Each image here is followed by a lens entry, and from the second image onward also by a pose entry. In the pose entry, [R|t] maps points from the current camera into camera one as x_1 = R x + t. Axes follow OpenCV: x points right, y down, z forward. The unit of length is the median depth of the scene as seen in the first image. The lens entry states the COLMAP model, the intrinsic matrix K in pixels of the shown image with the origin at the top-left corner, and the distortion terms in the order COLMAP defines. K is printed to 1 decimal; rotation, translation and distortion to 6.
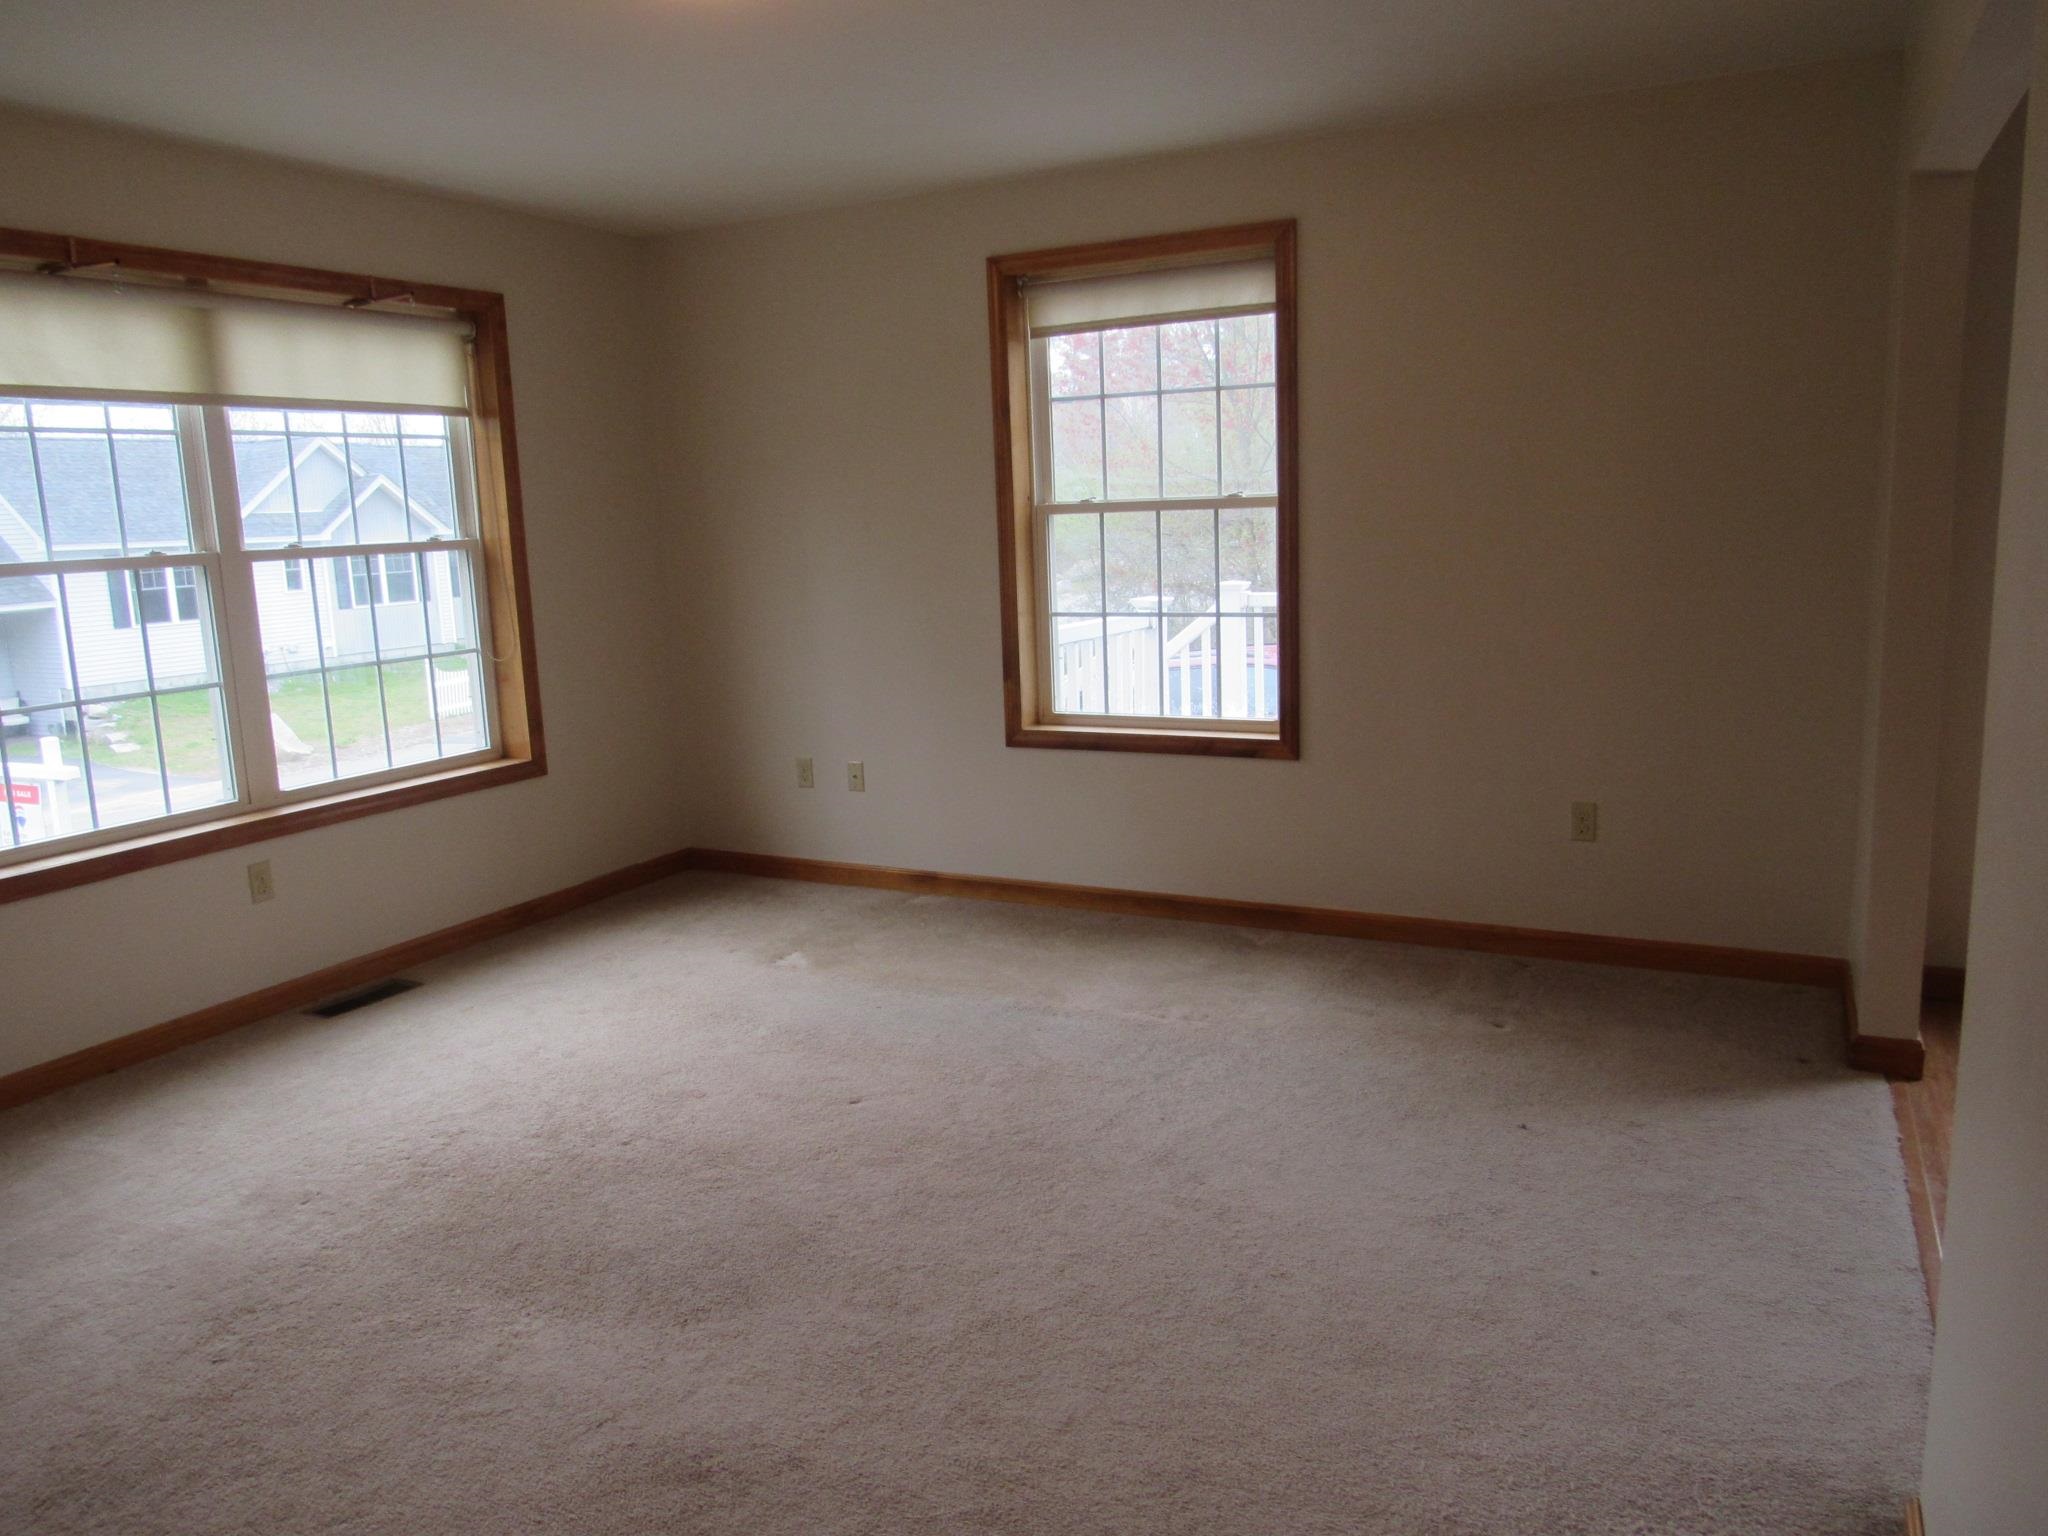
lens RADIAL K [[1464.6, 0, 1014.9], [0, 1464.6, 762.8], [0, 0, 1]] dist [-0.019914, 0.009333]
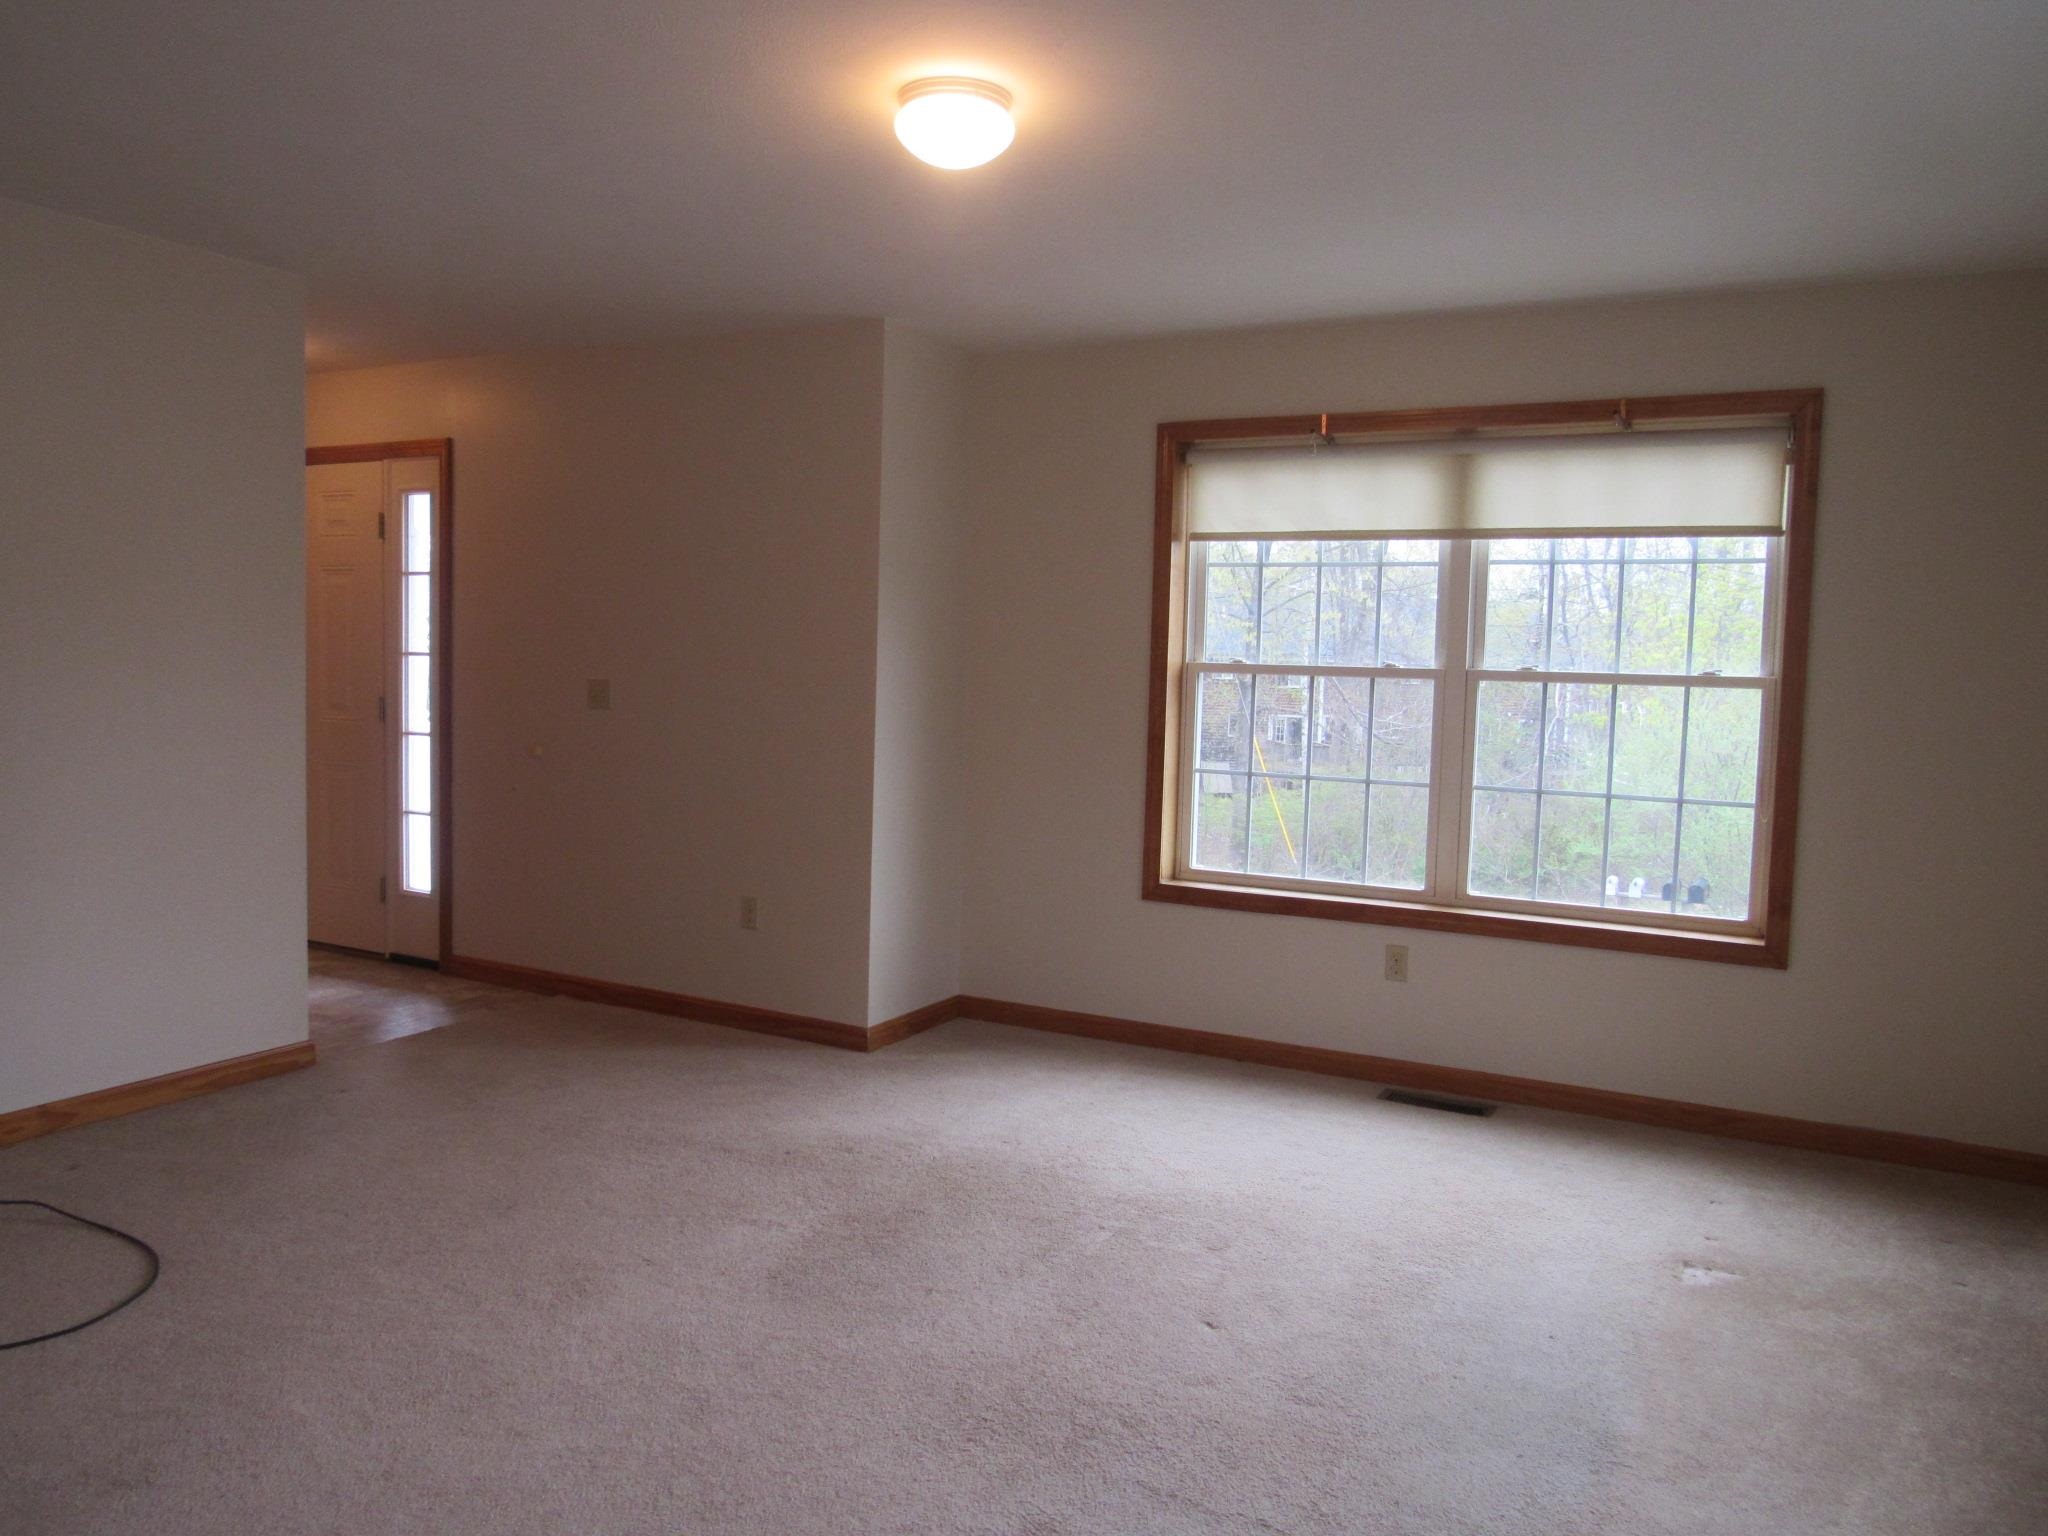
lens RADIAL K [[1537.1, 0, 1022.5], [0, 1537.1, 805.8], [0, 0, 1]] dist [-0.067663, -0.000499]
pose [[-0.021410, 0.147843, -0.988779, 0.609695], [-0.189311, 0.970514, 0.149211, -0.151890], [0.981684, 0.190381, 0.007210, 0.673352]]
